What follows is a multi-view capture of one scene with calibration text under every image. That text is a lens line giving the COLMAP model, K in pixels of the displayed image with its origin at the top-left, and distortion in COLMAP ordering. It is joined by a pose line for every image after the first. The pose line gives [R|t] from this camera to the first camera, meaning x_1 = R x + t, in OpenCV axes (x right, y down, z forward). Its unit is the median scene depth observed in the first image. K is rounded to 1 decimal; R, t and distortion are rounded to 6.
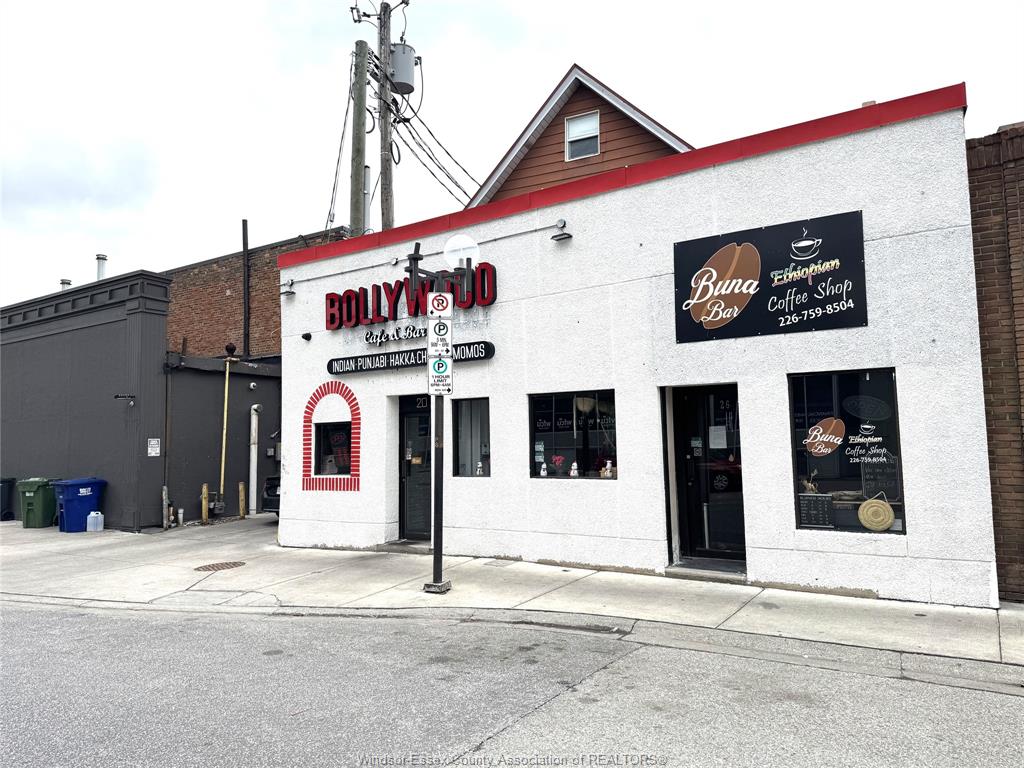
lens RADIAL K [[733.3, 0, 508.3], [0, 733.3, 379.5], [0, 0, 1]] dist [0.080267, -0.080448]
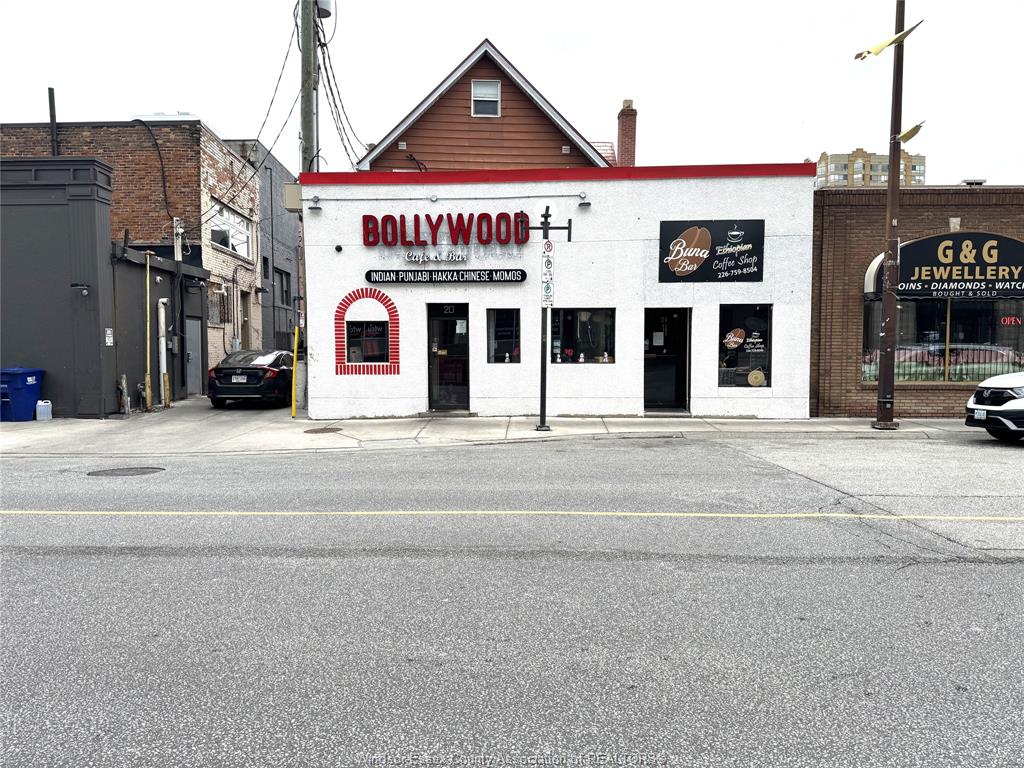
lens RADIAL K [[733.3, 0, 514.3], [0, 733.3, 394.4], [0, 0, 1]] dist [0.080267, -0.080448]
pose [[0.851621, -0.017811, 0.523855, -0.735868], [-0.058951, 0.989827, 0.129489, 0.004807], [-0.520832, -0.141158, 0.841908, -0.223302]]
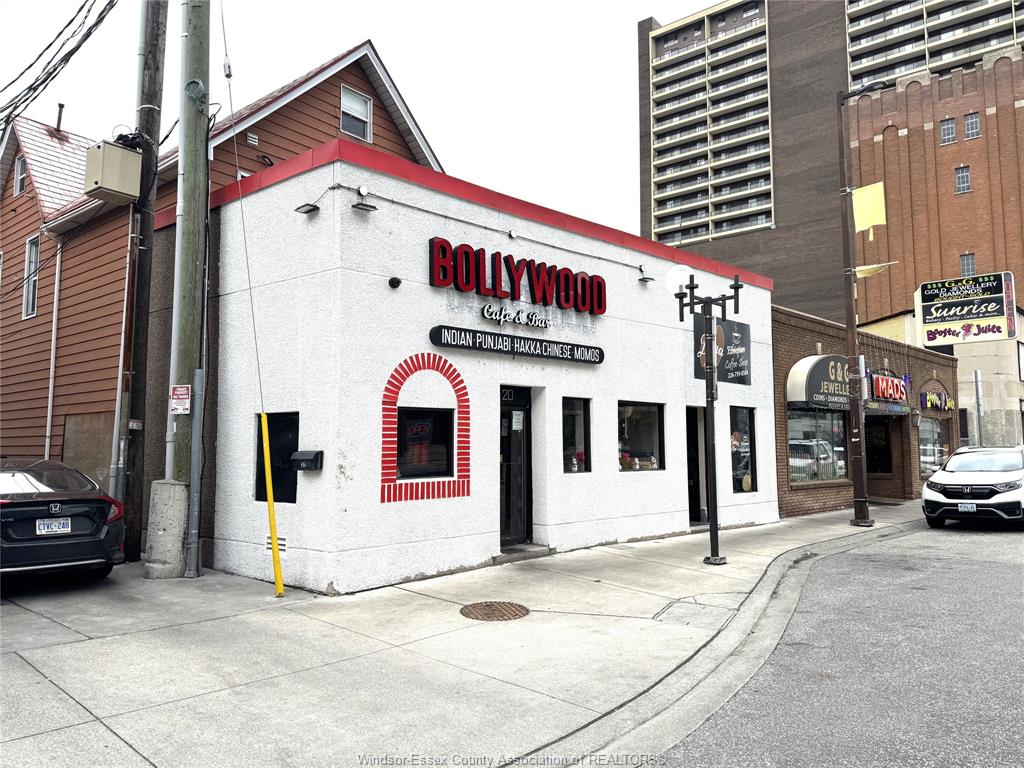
lens RADIAL K [[733.3, 0, 528.9], [0, 733.3, 378.4], [0, 0, 1]] dist [0.080267, -0.080448]
pose [[0.186862, 0.109280, 0.976289, -1.020379], [-0.086076, 0.991793, -0.094540, 0.096736], [-0.978608, -0.066369, 0.194735, 0.809878]]
